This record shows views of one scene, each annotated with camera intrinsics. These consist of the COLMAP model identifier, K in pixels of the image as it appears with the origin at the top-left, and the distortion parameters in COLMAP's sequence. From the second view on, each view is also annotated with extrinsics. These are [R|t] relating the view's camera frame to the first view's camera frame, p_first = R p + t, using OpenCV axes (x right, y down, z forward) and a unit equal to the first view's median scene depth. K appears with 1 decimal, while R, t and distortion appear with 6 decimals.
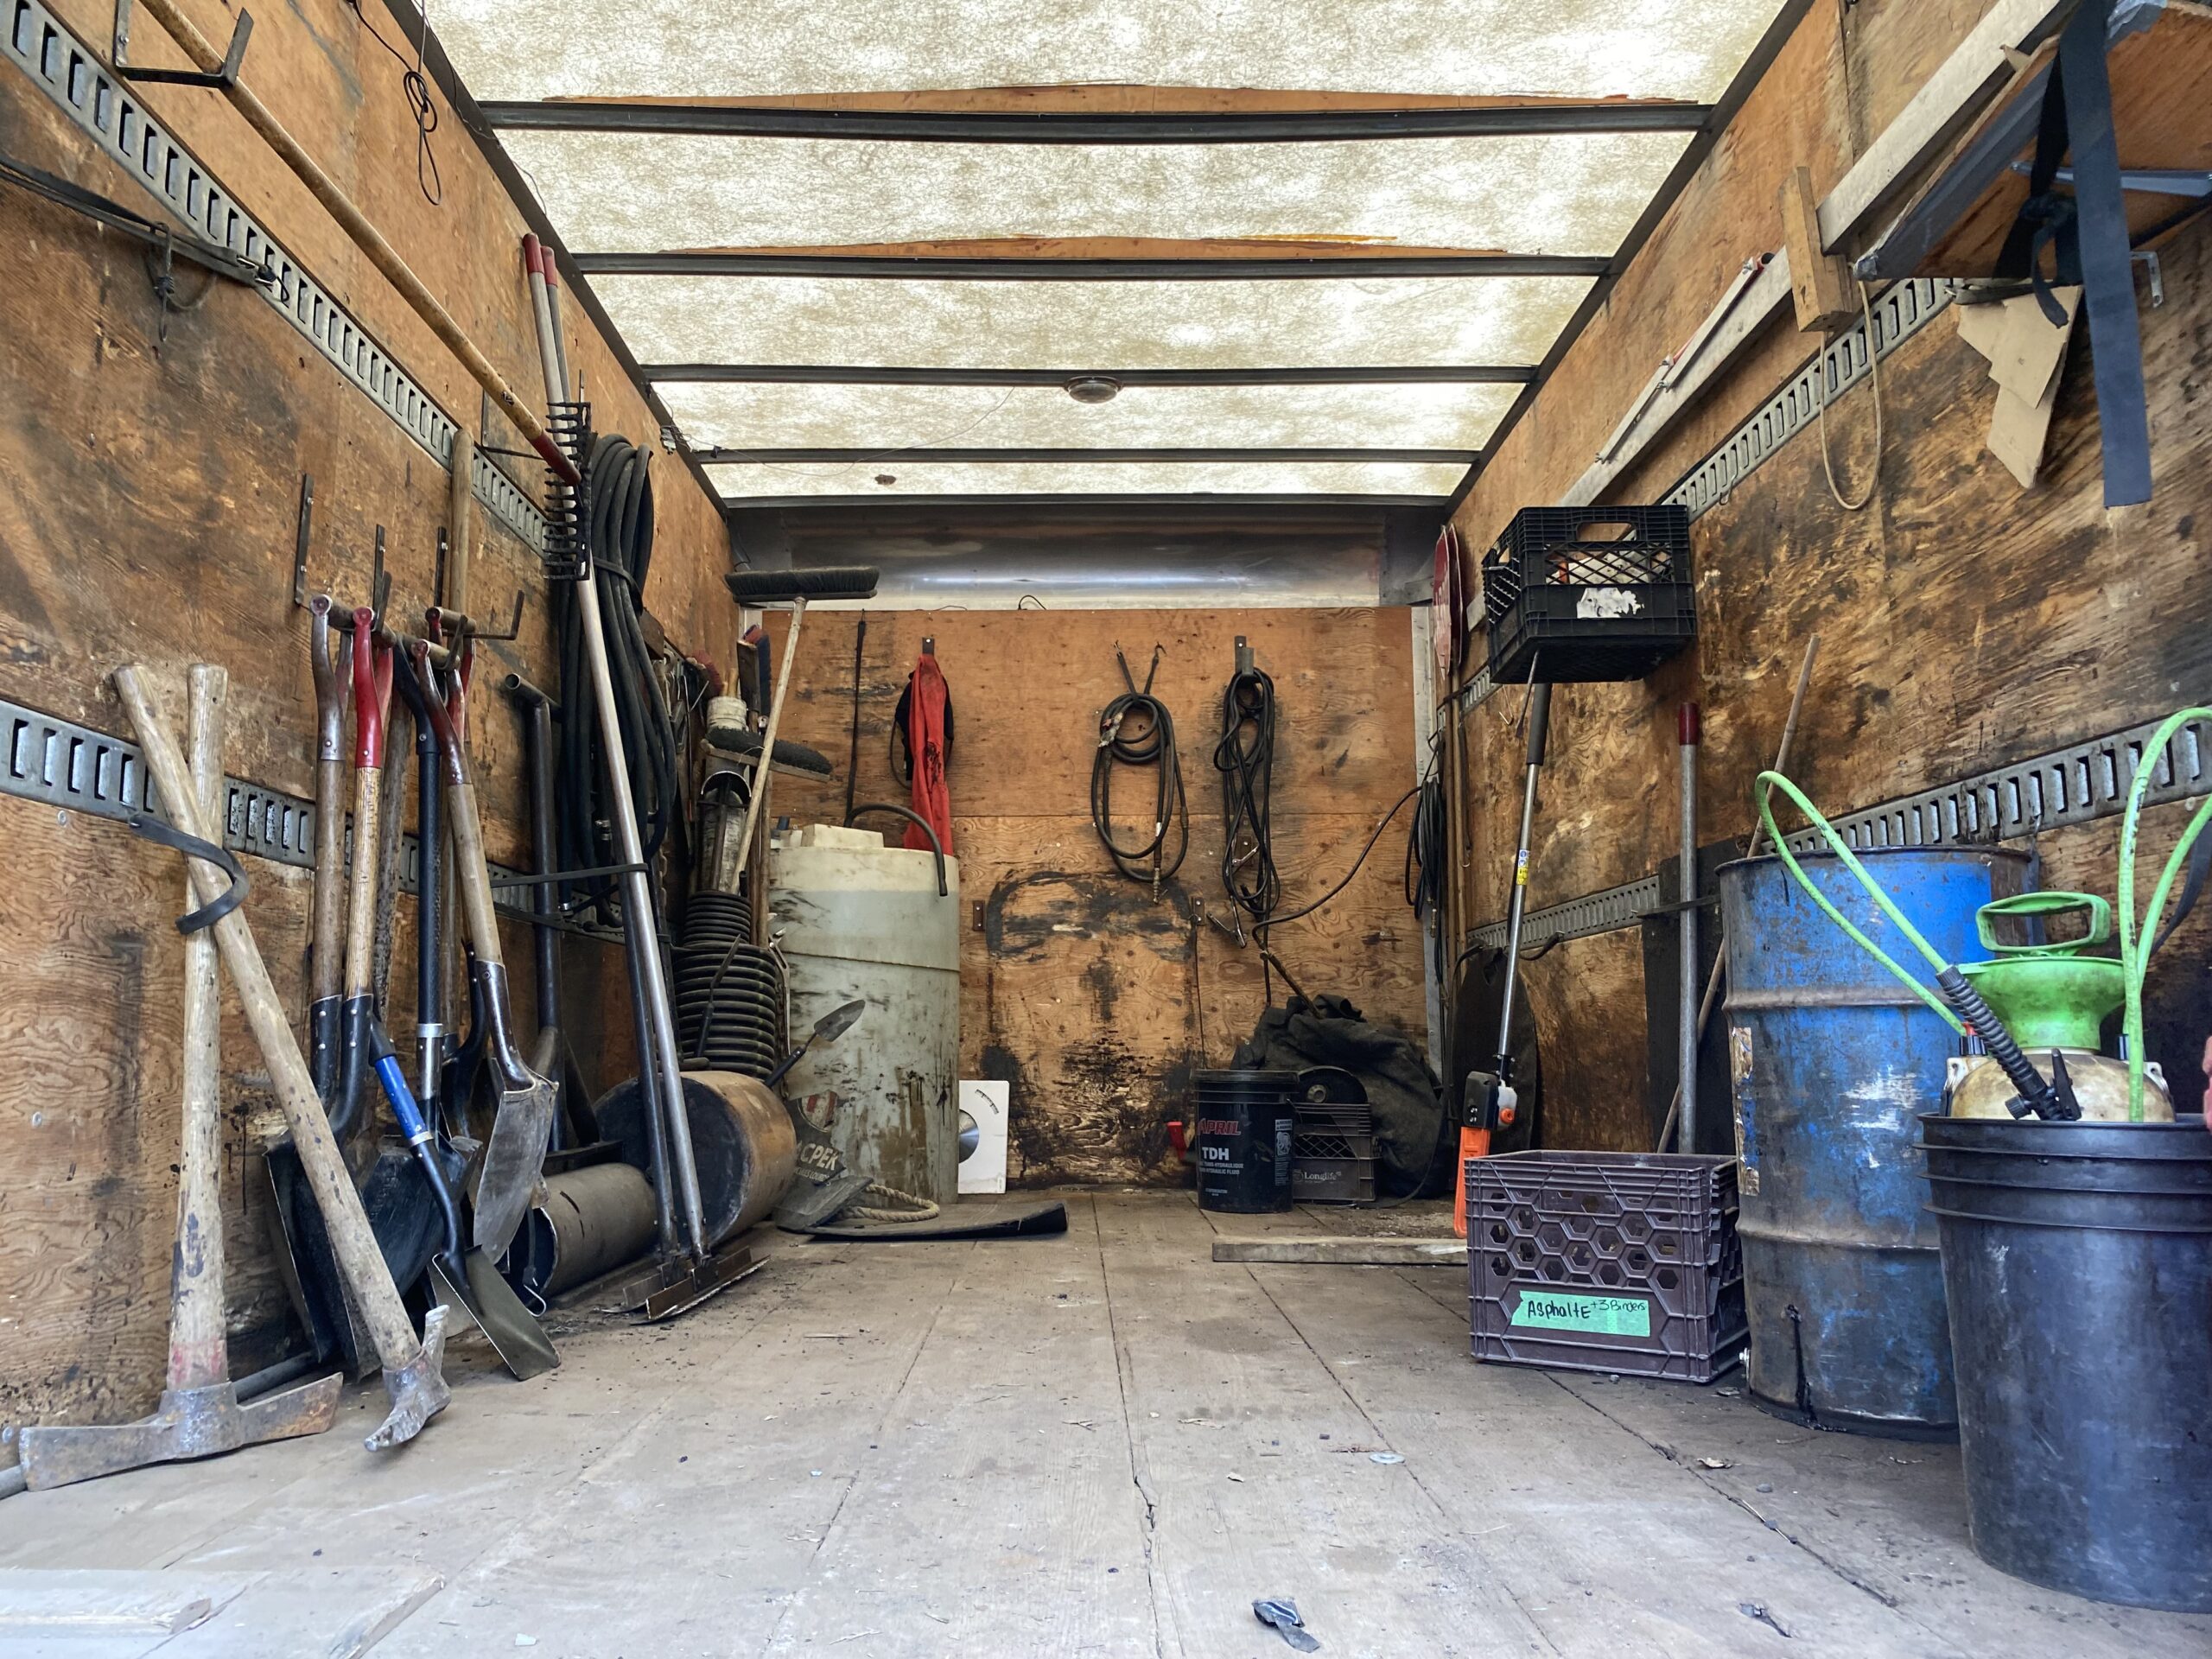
lens RADIAL K [[1761.8, 0, 1101.4], [0, 1761.8, 729.3], [0, 0, 1]] dist [-0.042328, -0.003328]
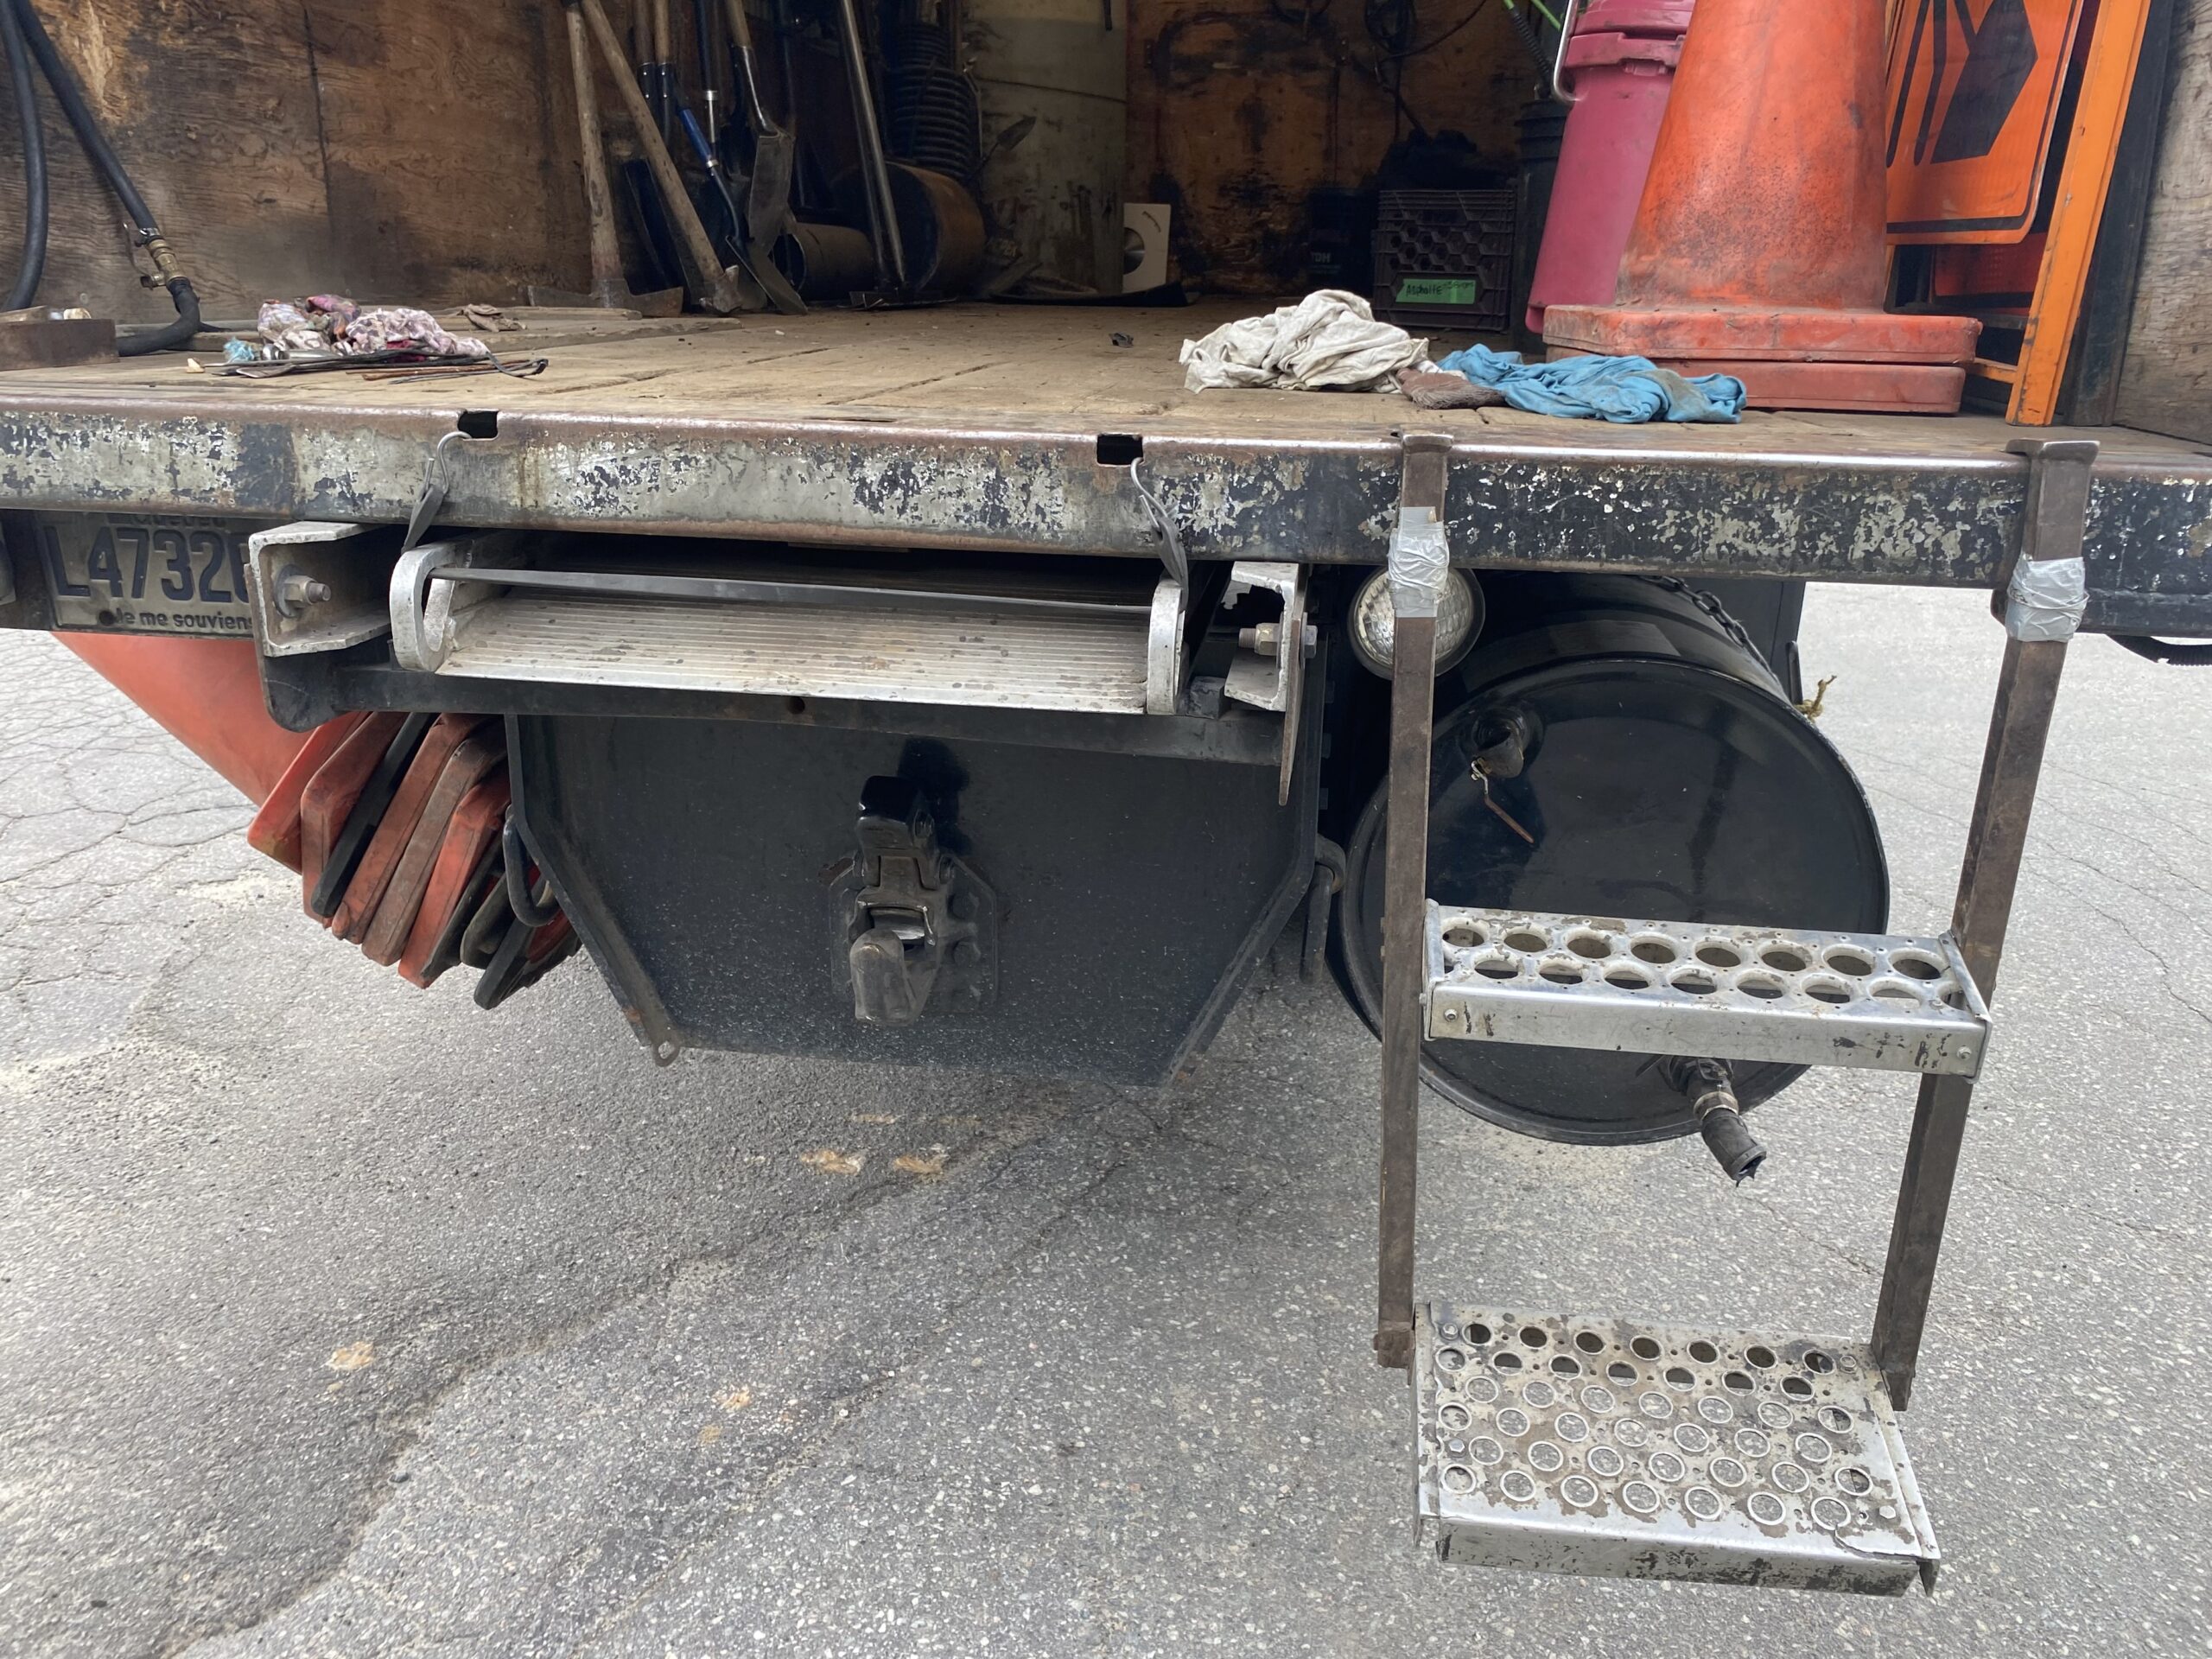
lens RADIAL K [[1727.1, 0, 1067.3], [0, 1727.1, 822.0], [0, 0, 1]] dist [0.136497, -0.286519]
pose [[0.986165, 0.071213, -0.149691, 0.116209], [0.008407, 0.880373, 0.474208, 0.004344], [0.165553, -0.468906, 0.867594, -0.337264]]
